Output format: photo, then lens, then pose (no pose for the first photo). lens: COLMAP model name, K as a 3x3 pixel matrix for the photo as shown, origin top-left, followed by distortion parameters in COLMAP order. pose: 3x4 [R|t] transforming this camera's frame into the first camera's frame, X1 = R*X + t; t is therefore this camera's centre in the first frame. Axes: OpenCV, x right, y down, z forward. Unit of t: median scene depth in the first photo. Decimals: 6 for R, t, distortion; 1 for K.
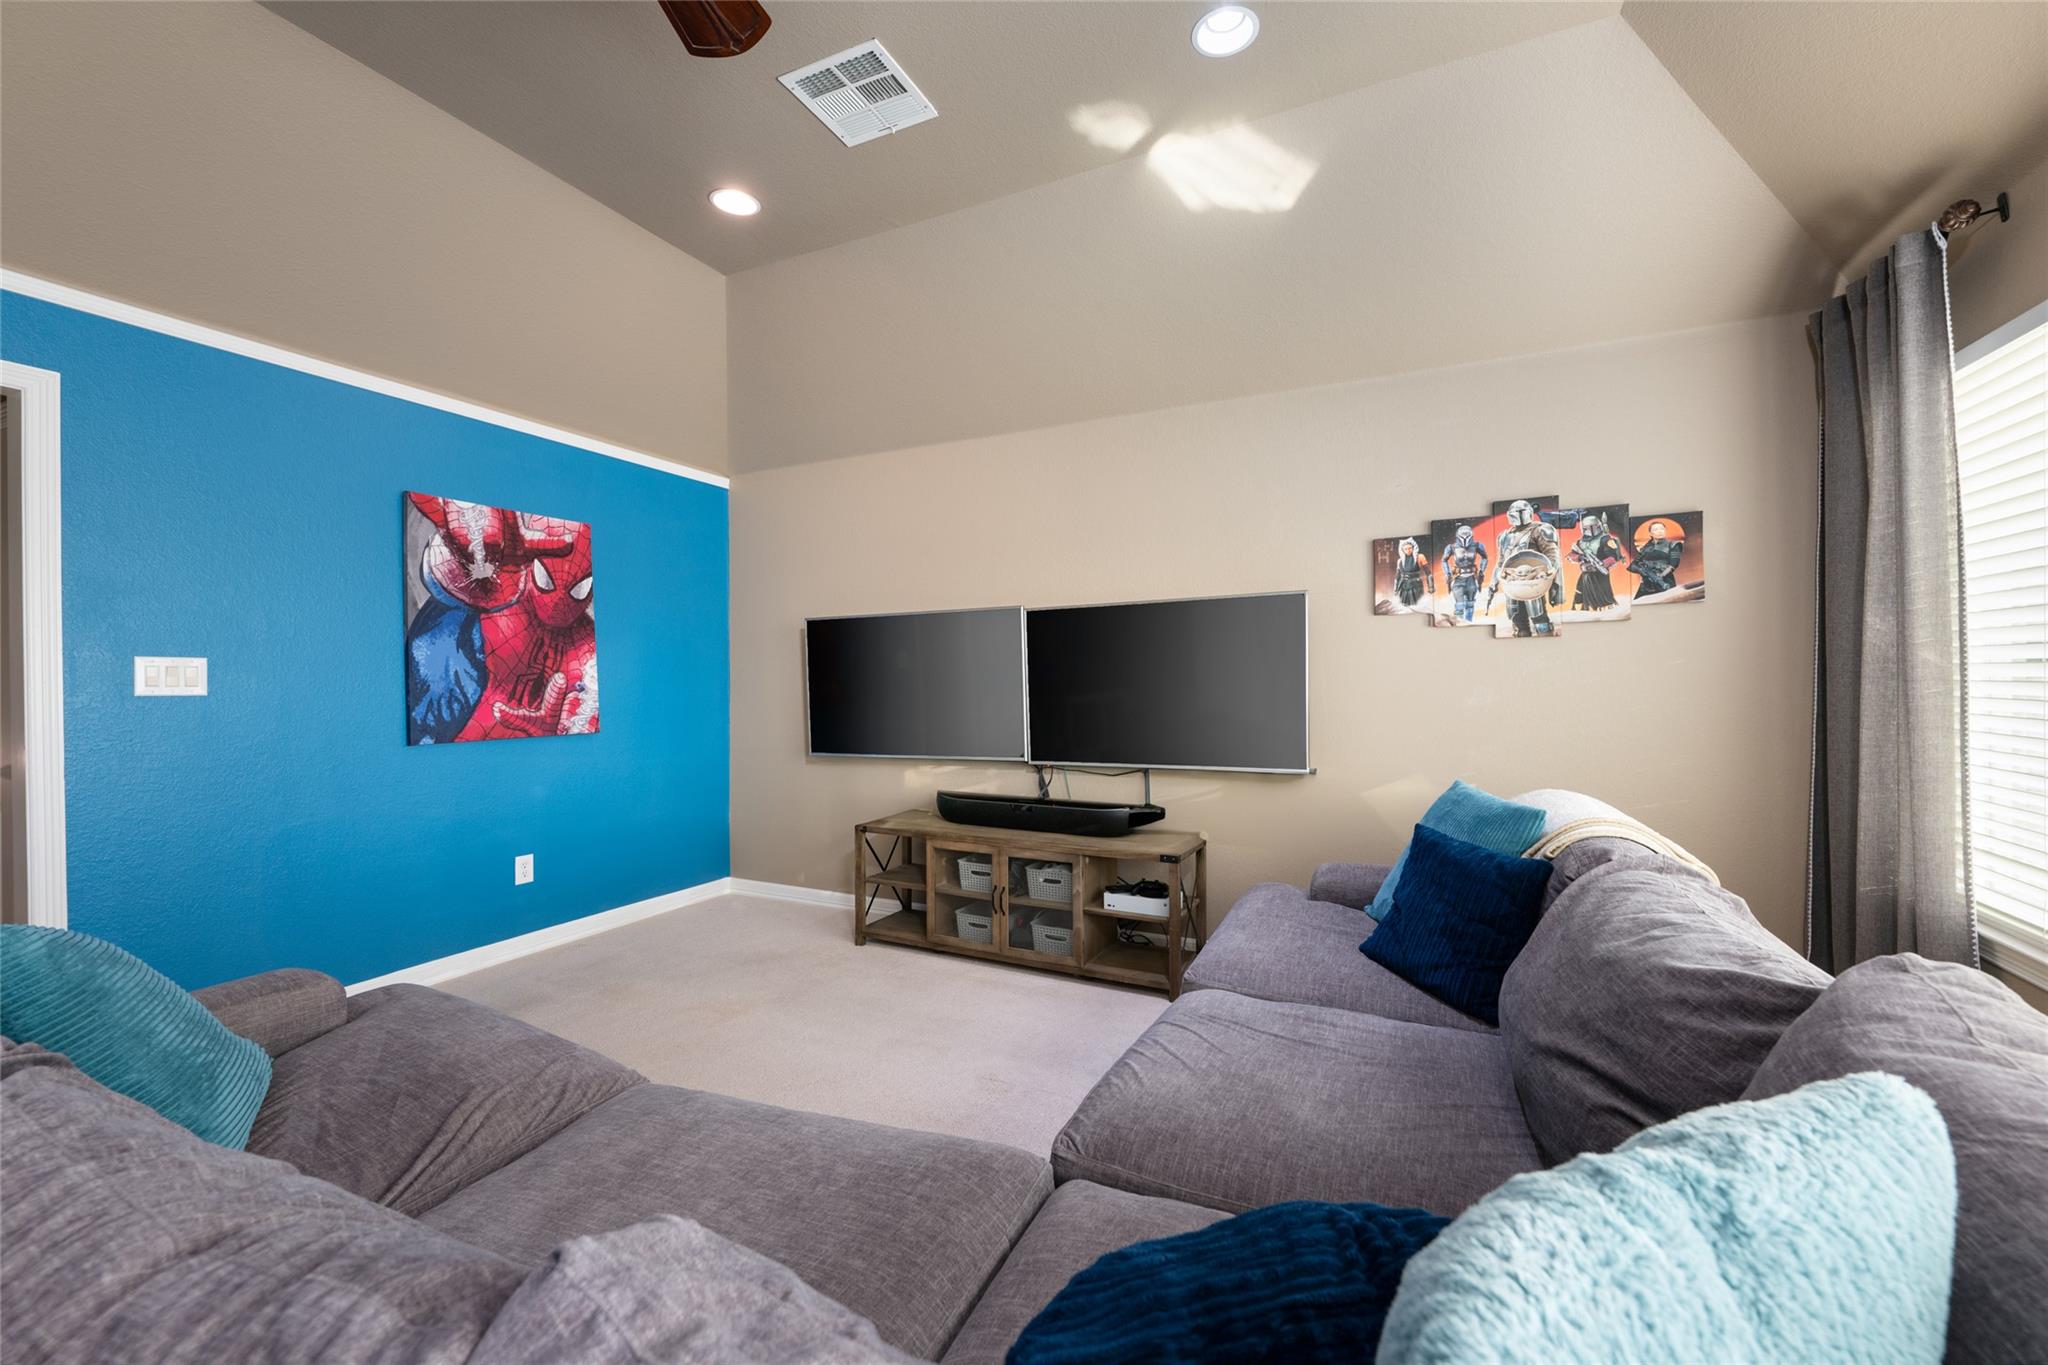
lens RADIAL K [[798.5, 0, 1024.7], [0, 798.5, 675.4], [0, 0, 1]] dist [-0.000616, 0.000003]
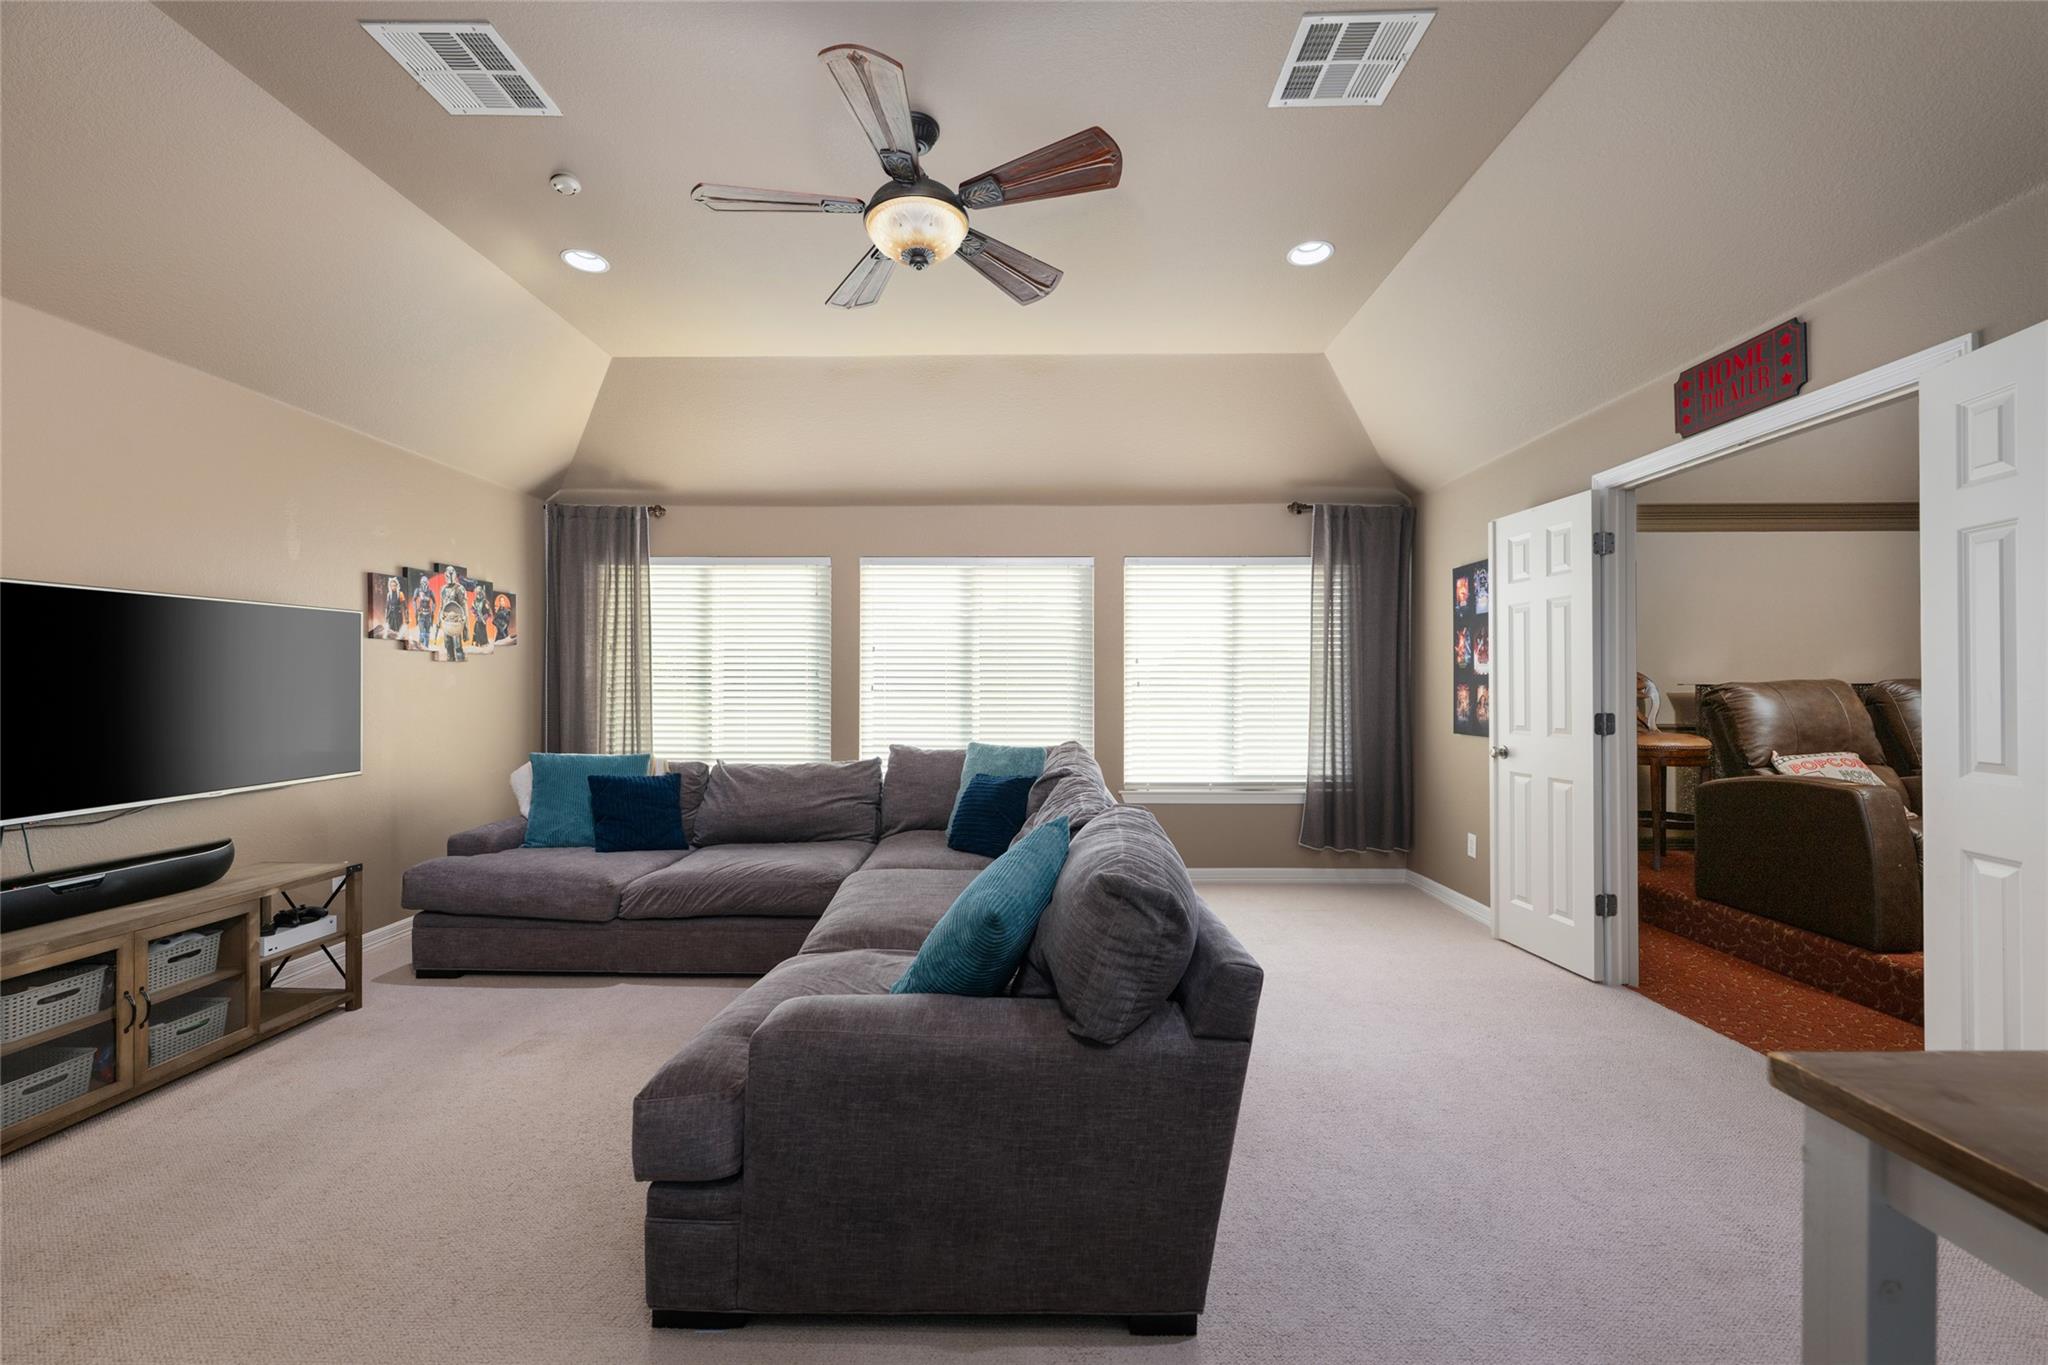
lens RADIAL K [[798.5, 0, 1023.2], [0, 798.5, 681.6], [0, 0, 1]] dist [-0.000616, 0.000003]
pose [[-0.422820, 0.015389, 0.906083, -1.120593], [0.012819, 0.999857, -0.011000, 0.017770], [-0.906123, 0.006964, -0.422956, 0.676701]]
